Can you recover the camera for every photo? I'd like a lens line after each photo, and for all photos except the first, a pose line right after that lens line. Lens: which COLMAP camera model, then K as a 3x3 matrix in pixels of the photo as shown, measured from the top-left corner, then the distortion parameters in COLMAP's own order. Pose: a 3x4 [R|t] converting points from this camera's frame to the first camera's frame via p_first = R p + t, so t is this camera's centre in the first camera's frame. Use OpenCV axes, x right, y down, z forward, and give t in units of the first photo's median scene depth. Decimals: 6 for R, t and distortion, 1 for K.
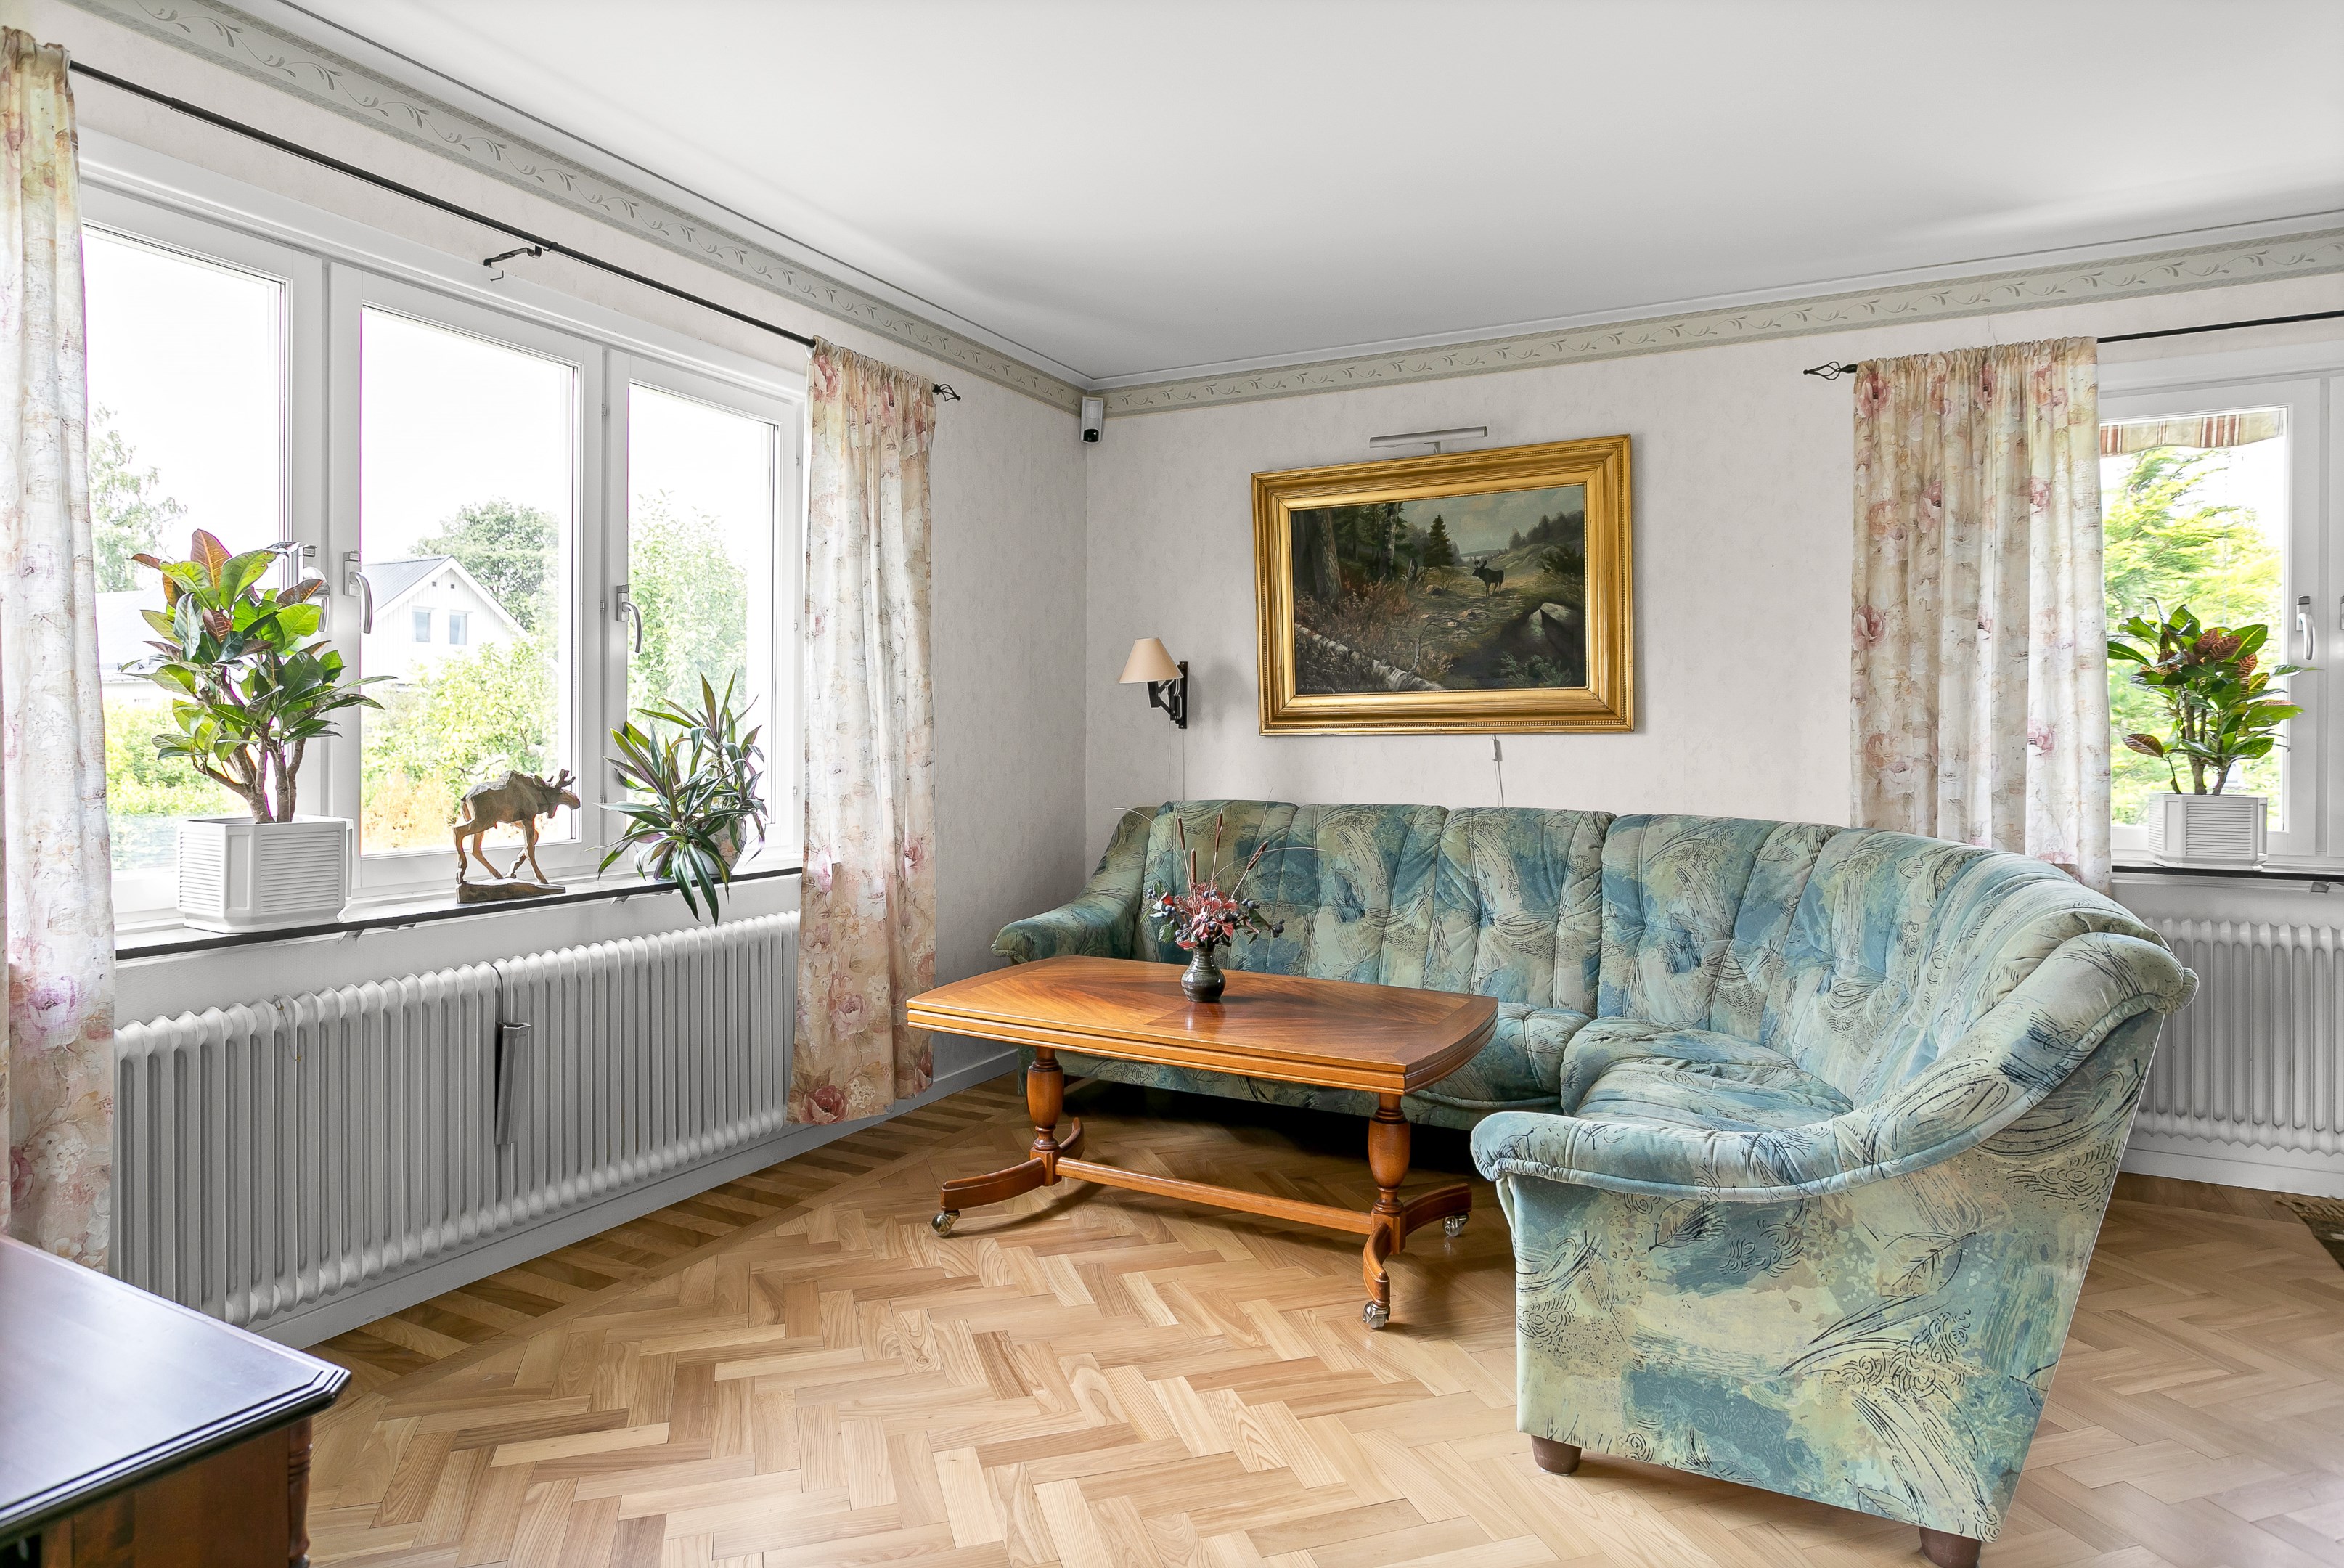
lens RADIAL K [[1322.7, 0, 1165.1], [0, 1322.7, 744.4], [0, 0, 1]] dist [-0.018941, 0.012926]
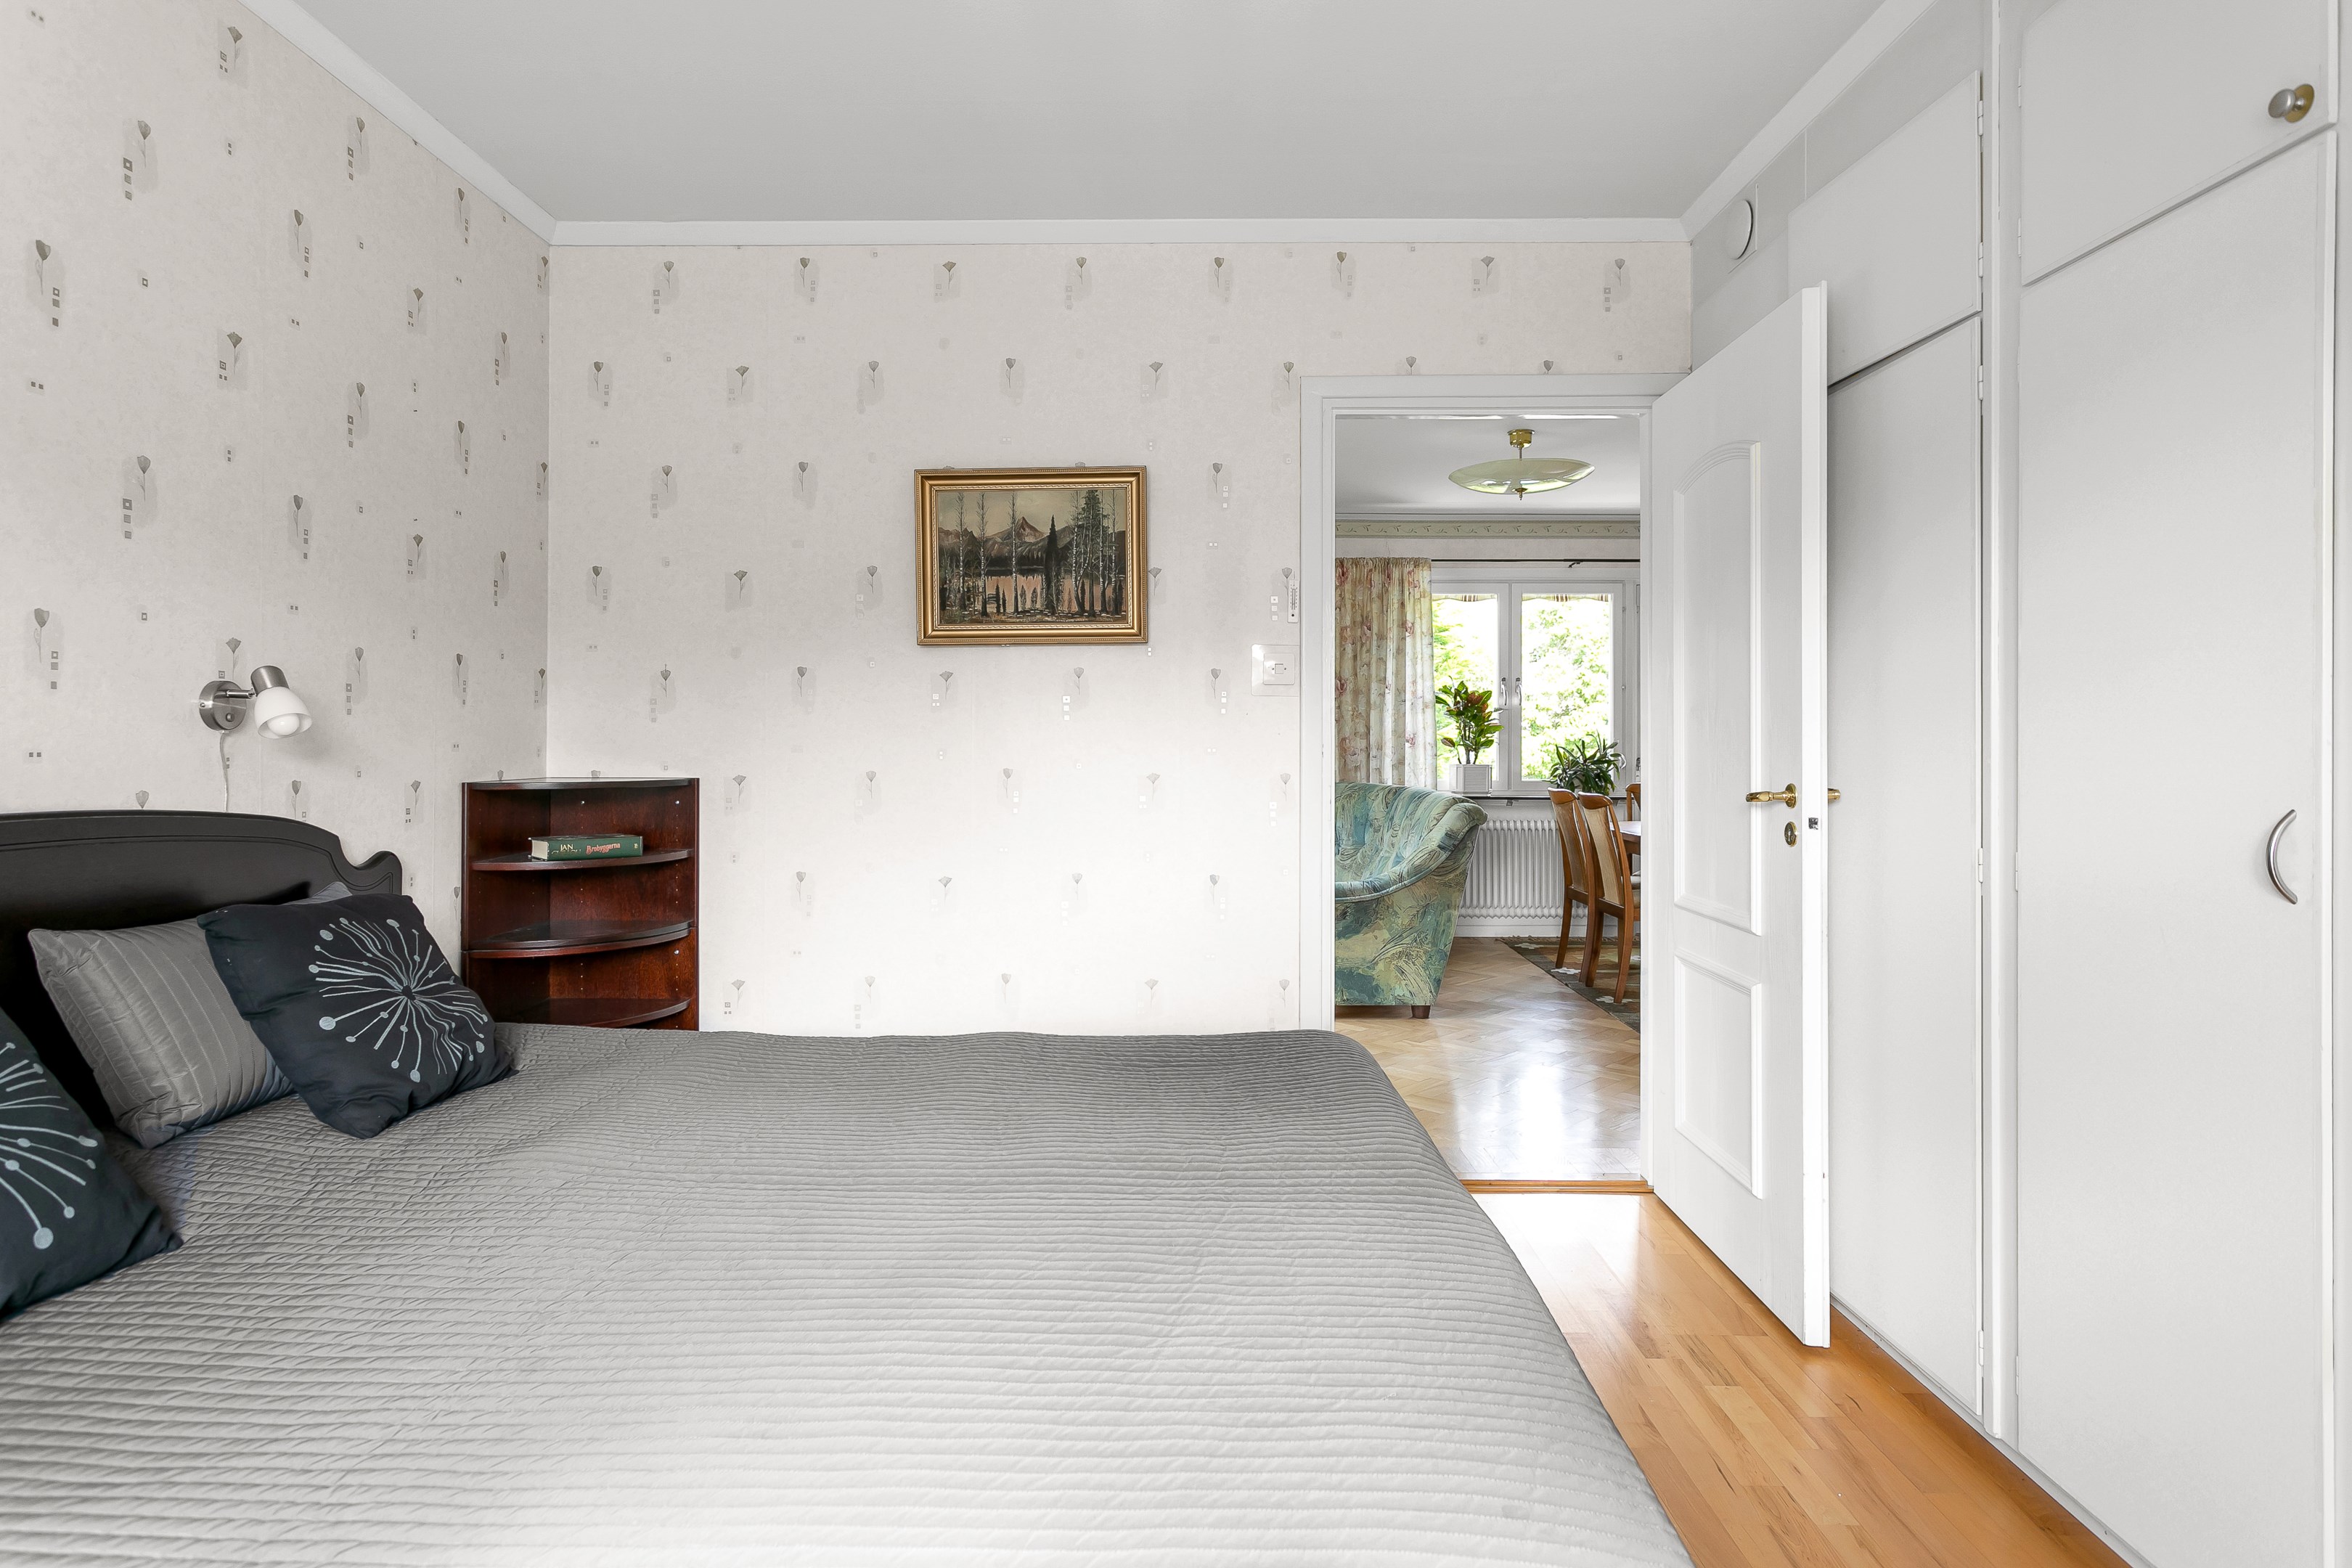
lens RADIAL K [[1245.3, 0, 1169.7], [0, 1245.3, 766.3], [0, 0, 1]] dist [-0.003385, 0.006756]
pose [[0.890708, -0.011976, 0.454418, -0.633184], [0.005895, 0.999873, 0.014797, 0.006927], [-0.454538, -0.010501, 0.890666, -0.664788]]
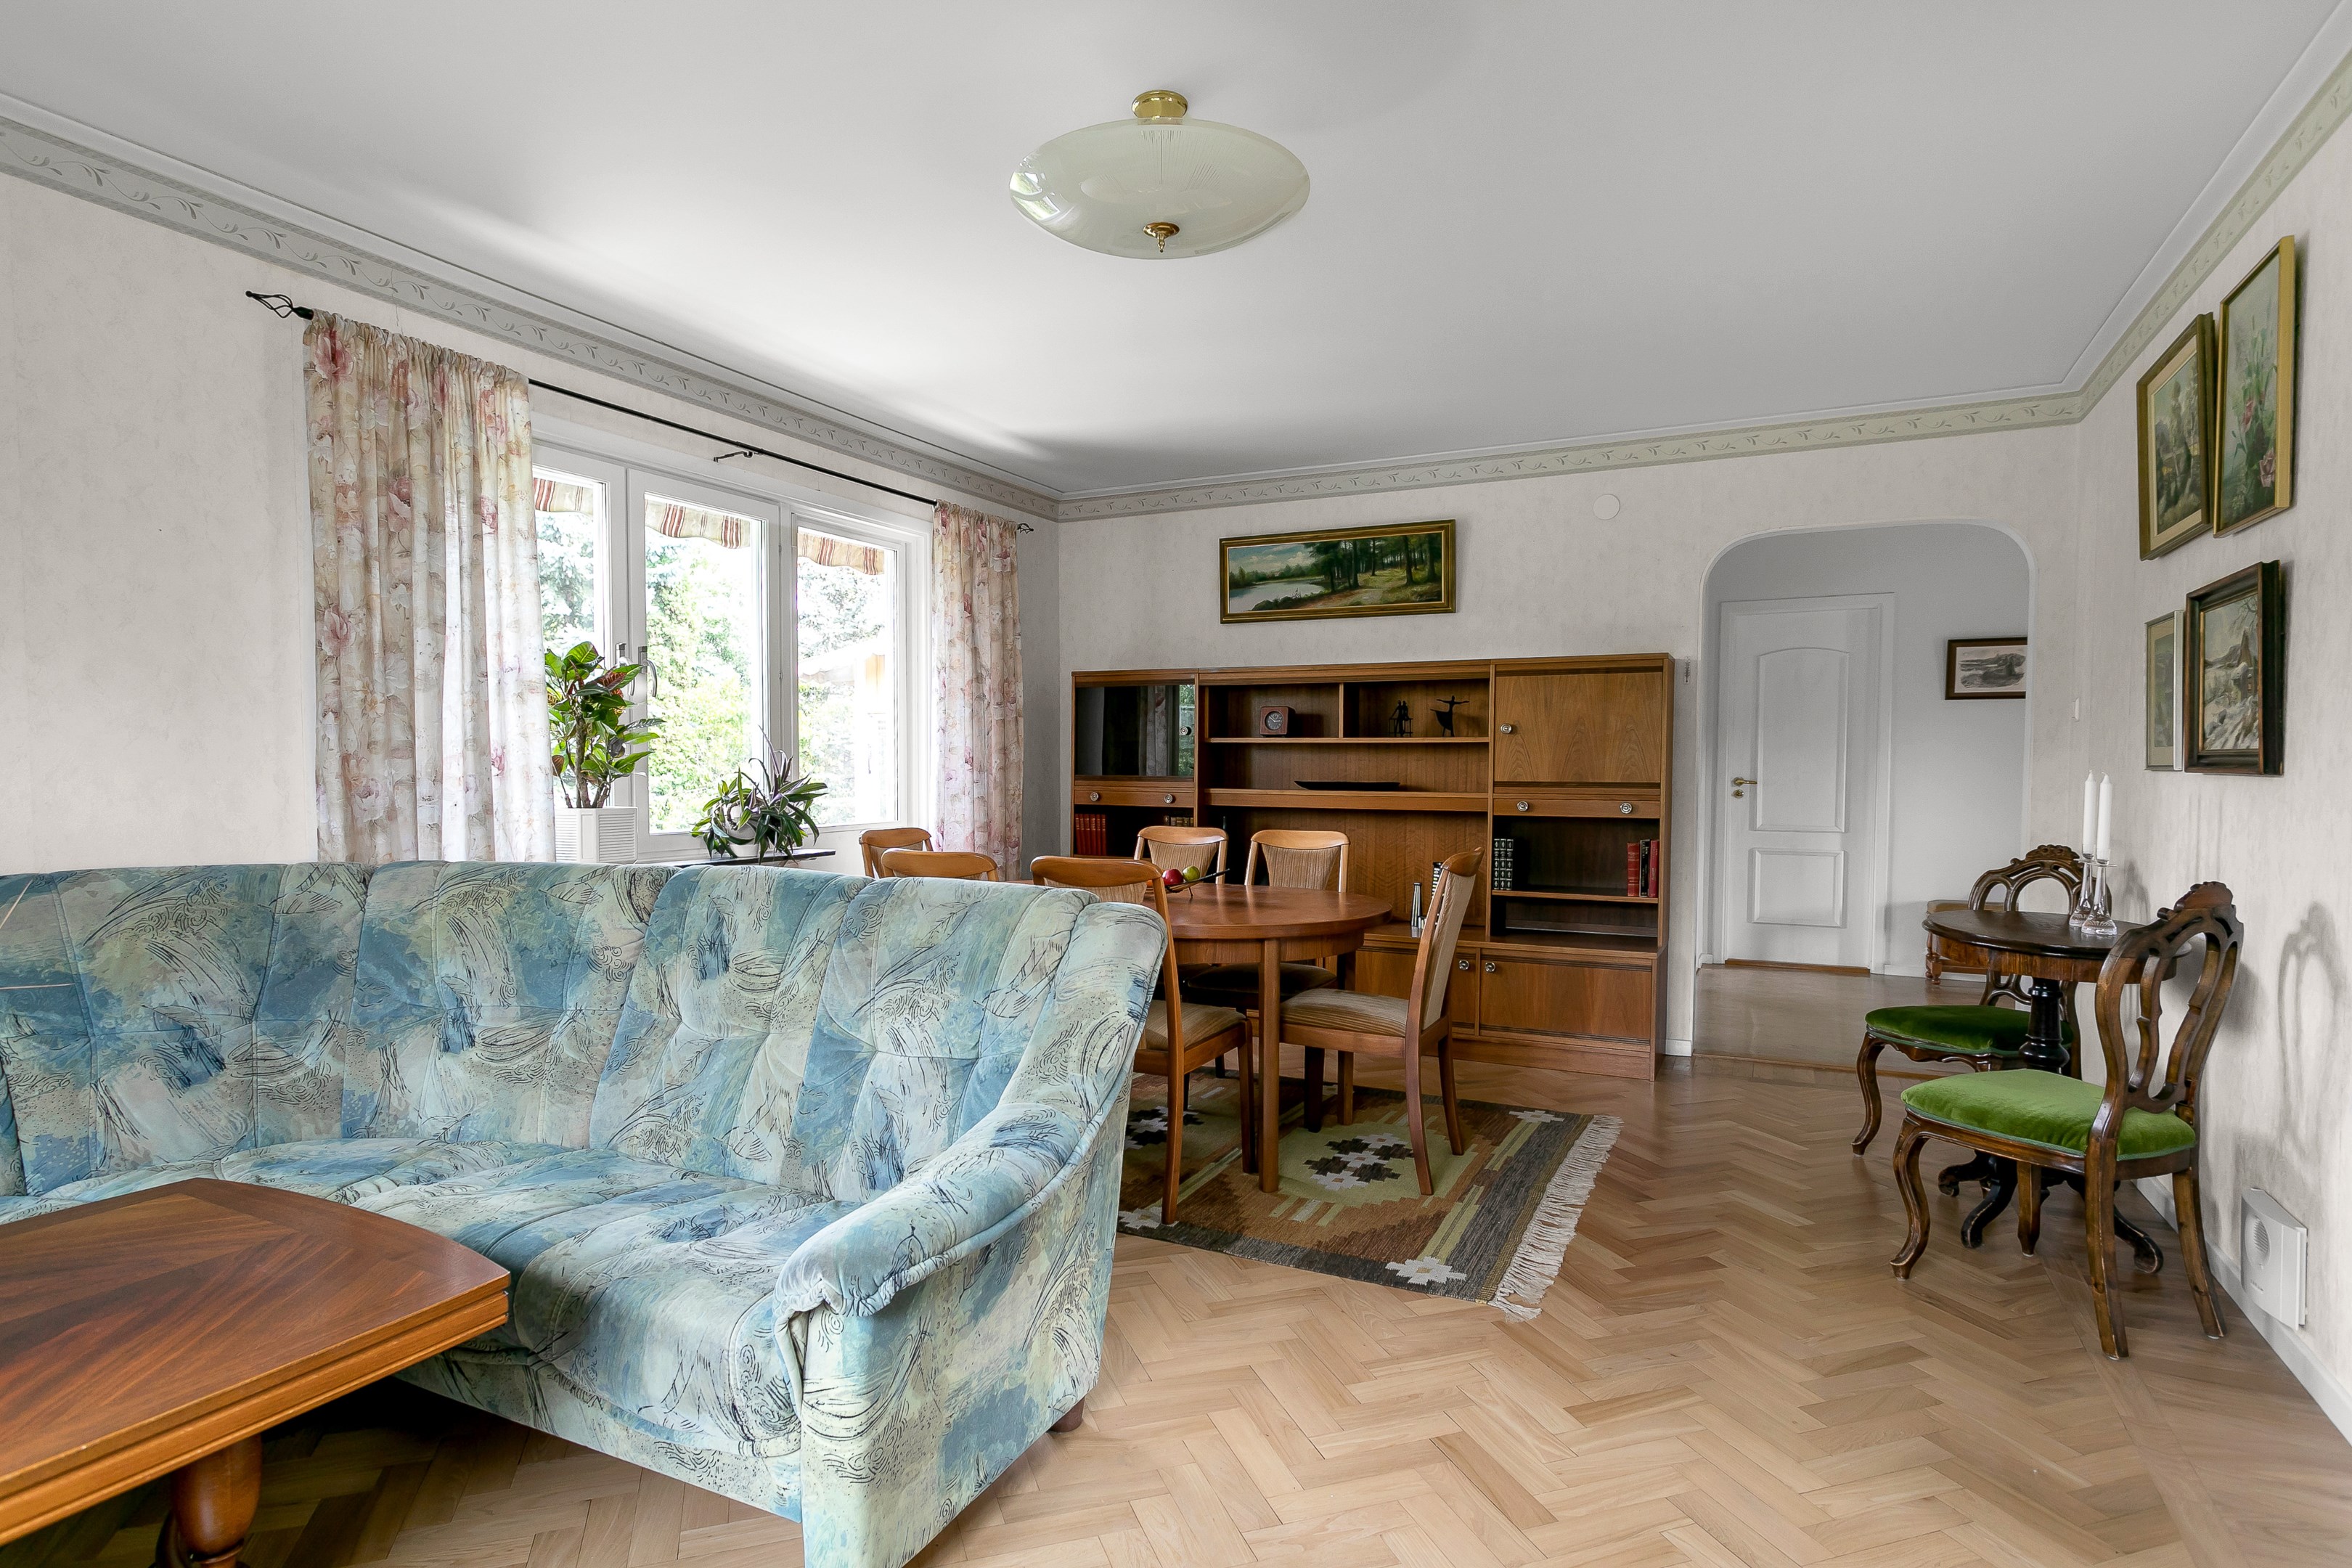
lens RADIAL K [[1235.5, 0, 1156.9], [0, 1235.5, 814.8], [0, 0, 1]] dist [-0.002713, 0.000704]
pose [[-0.014853, -0.044103, 0.998917, -0.294490], [0.002924, 0.999021, 0.044151, -0.002338], [-0.999885, 0.003576, -0.014709, 0.503364]]
